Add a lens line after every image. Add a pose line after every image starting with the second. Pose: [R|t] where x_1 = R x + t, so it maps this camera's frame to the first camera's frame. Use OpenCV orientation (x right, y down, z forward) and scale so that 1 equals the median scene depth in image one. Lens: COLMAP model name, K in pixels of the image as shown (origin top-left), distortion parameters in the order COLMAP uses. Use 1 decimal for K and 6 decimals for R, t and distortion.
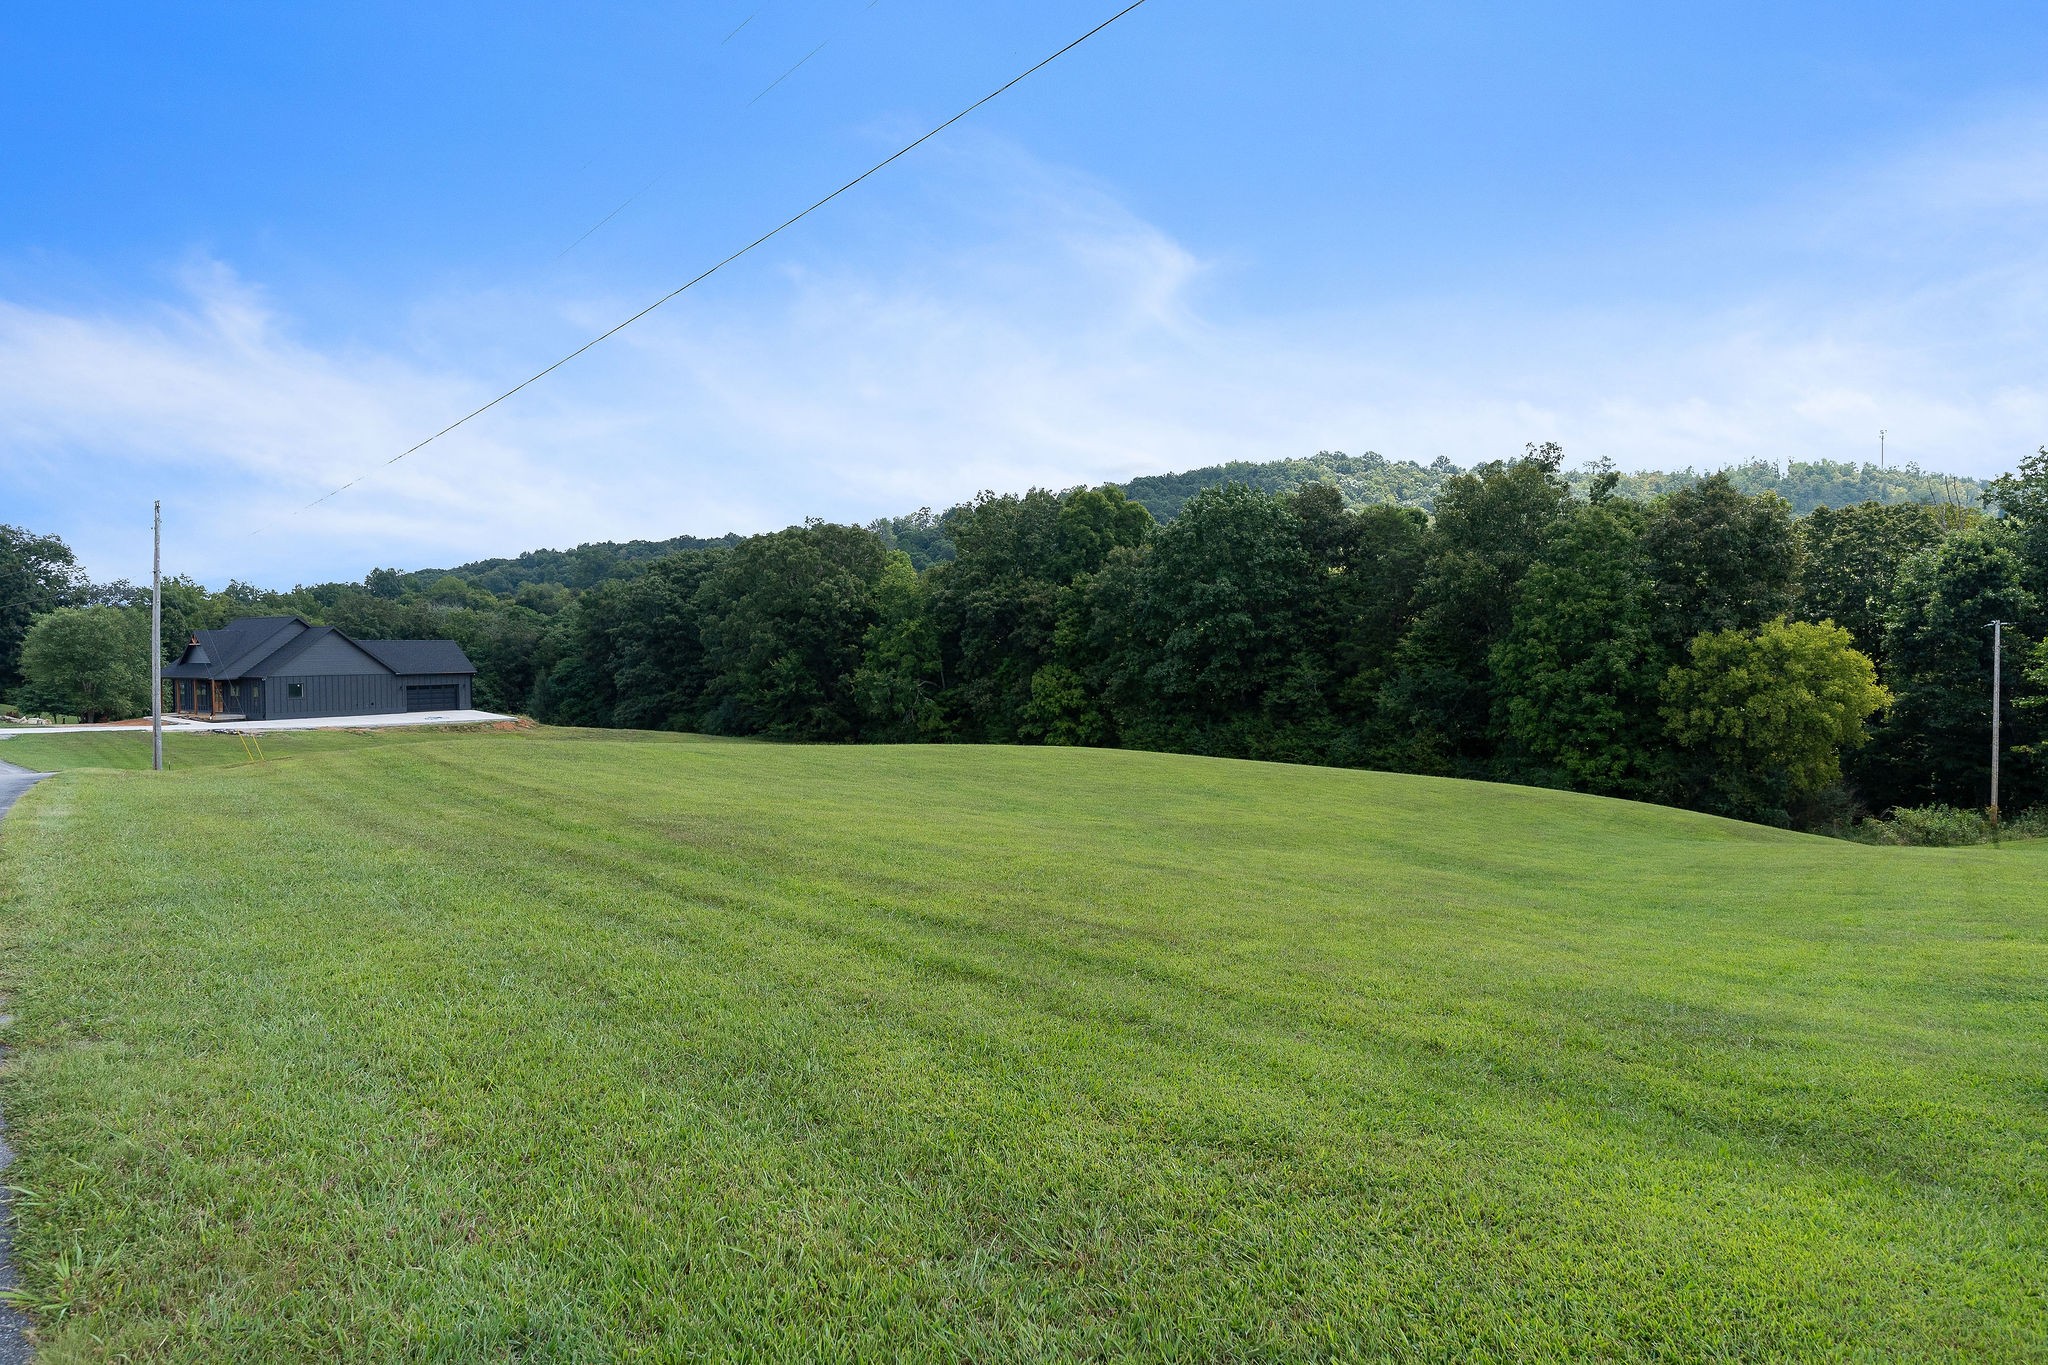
lens RADIAL K [[1196.2, 0, 1050.3], [0, 1196.2, 681.9], [0, 0, 1]] dist [-0.000518, 0.001665]
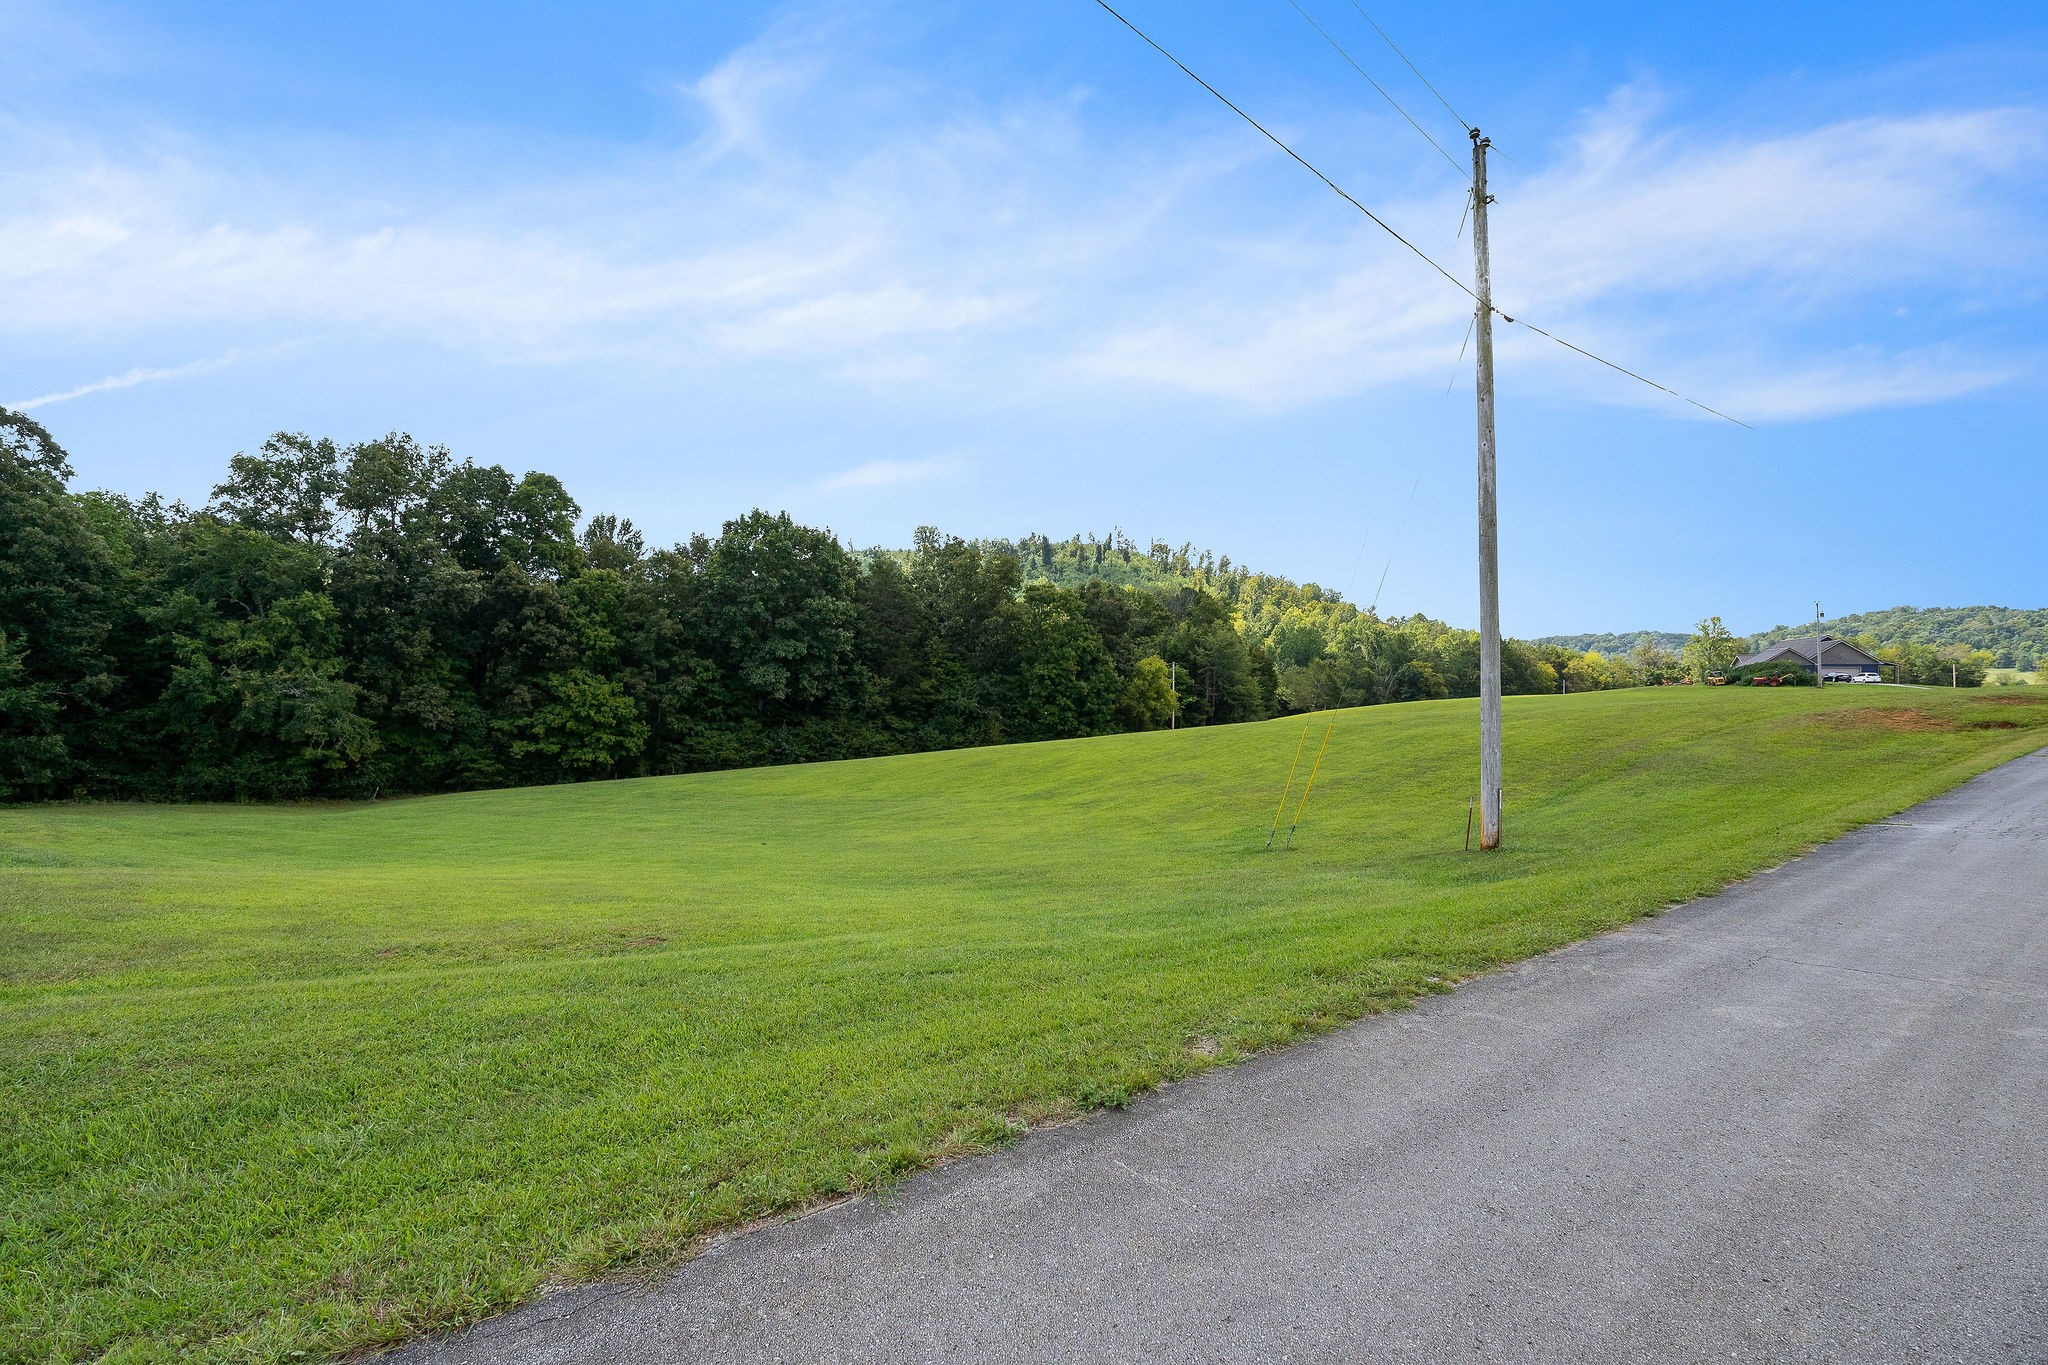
lens RADIAL K [[866.3, 0, 1024.0], [0, 866.3, 682.5], [0, 0, 1]] dist [-0.014850, -0.000007]
pose [[0.199388, 0.025102, 0.979599, -0.616825], [0.016429, 0.999446, -0.028955, 0.021234], [-0.979783, 0.021867, 0.198865, 0.645270]]
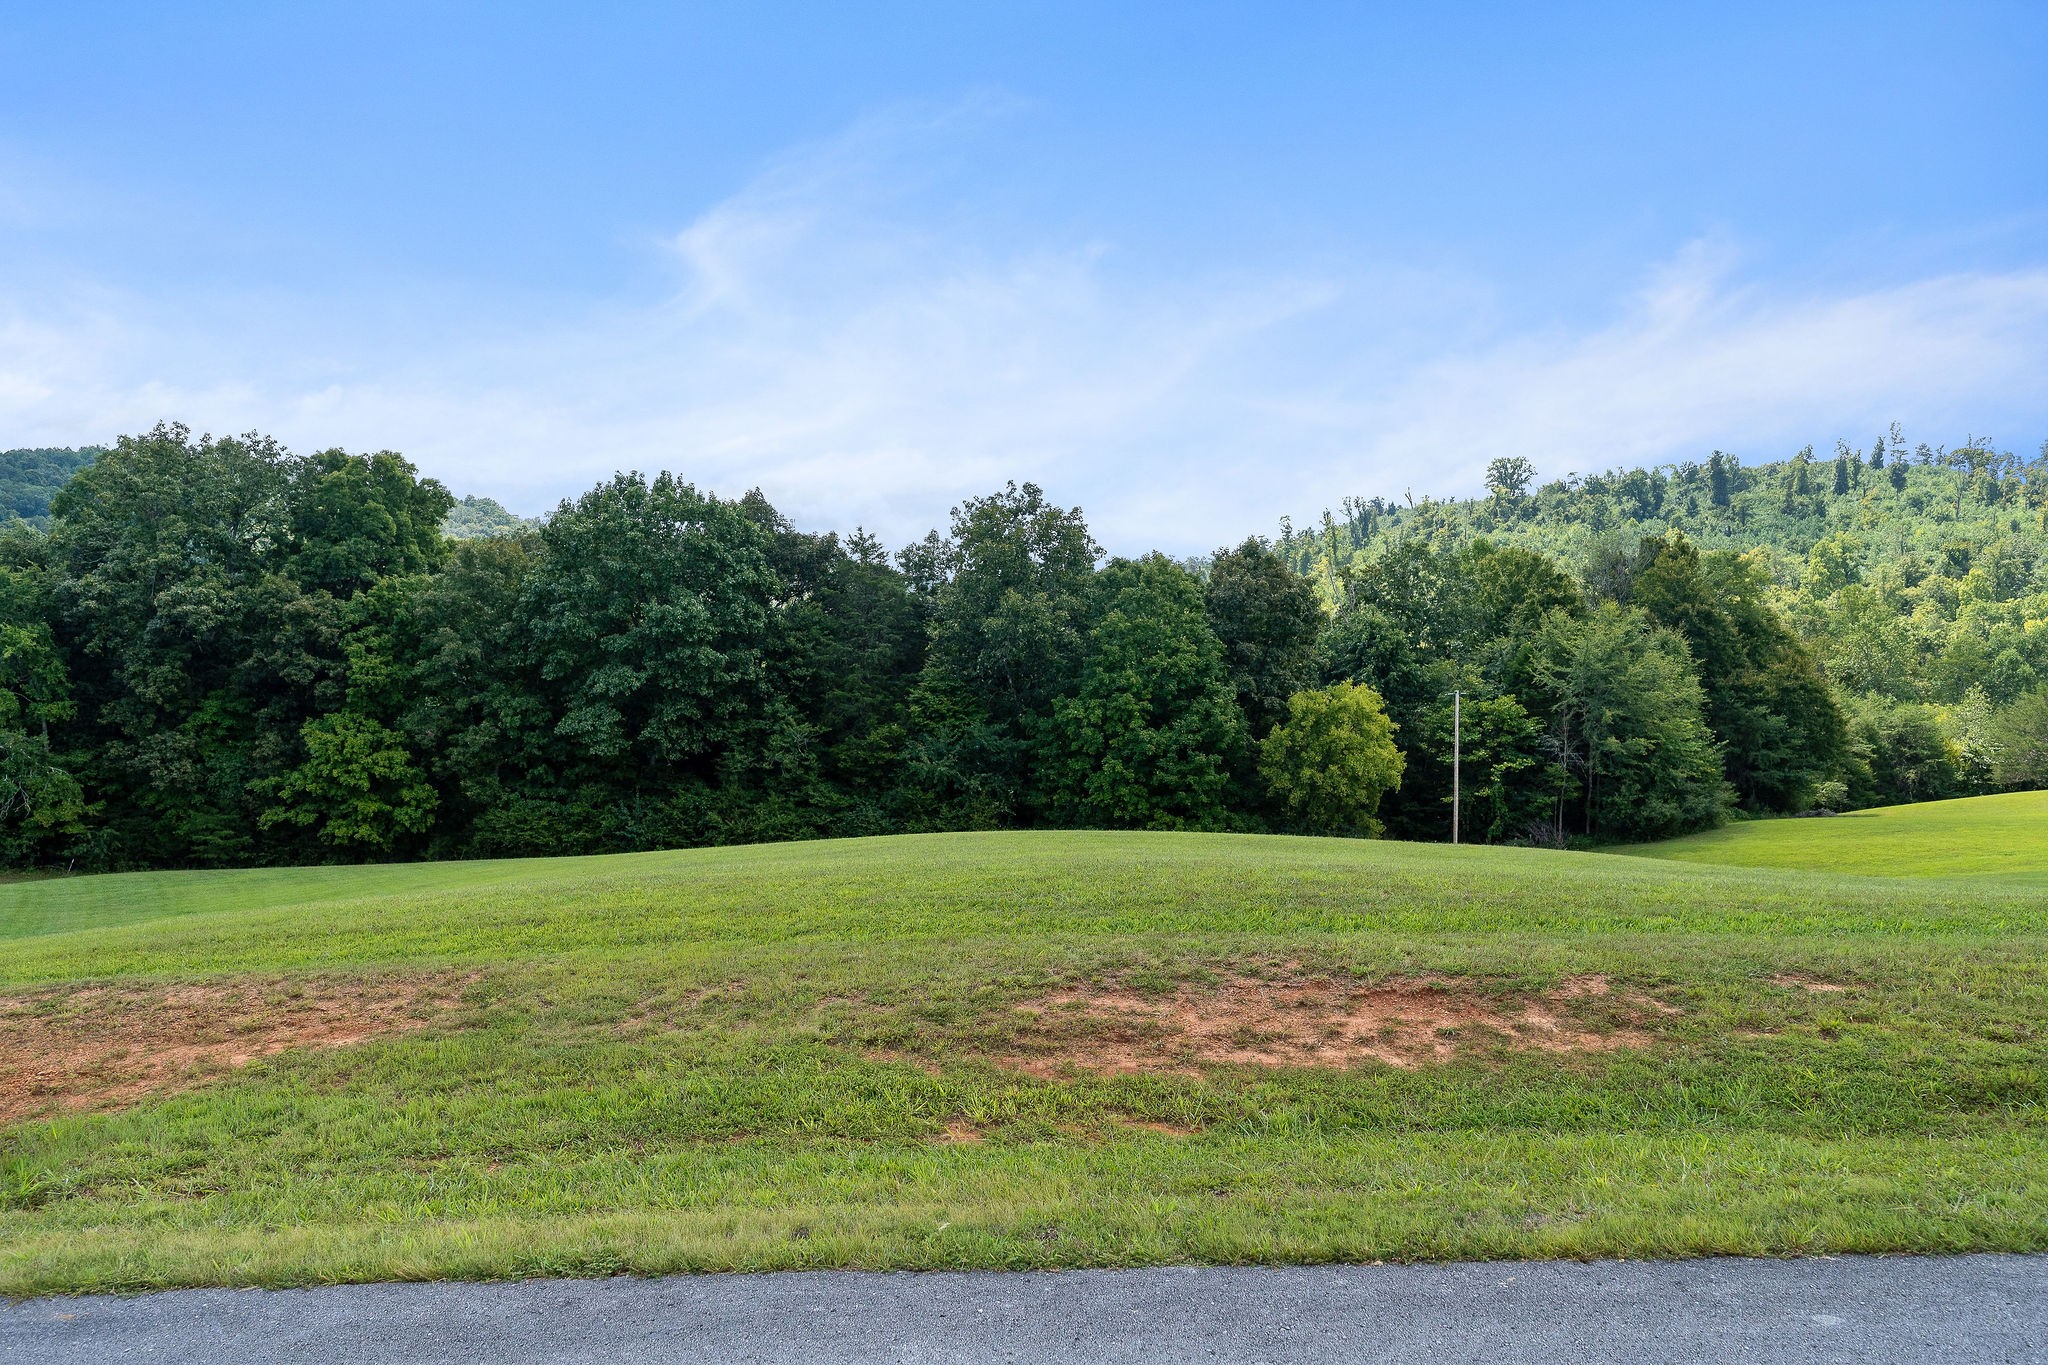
lens RADIAL K [[1309.0, 0, 1030.1], [0, 1309.0, 685.8], [0, 0, 1]] dist [-0.016030, -0.000889]
pose [[0.676046, 0.040235, 0.735760, -0.298045], [-0.002088, 0.998609, -0.052690, 0.008379], [-0.736856, 0.034084, 0.675189, 0.299030]]
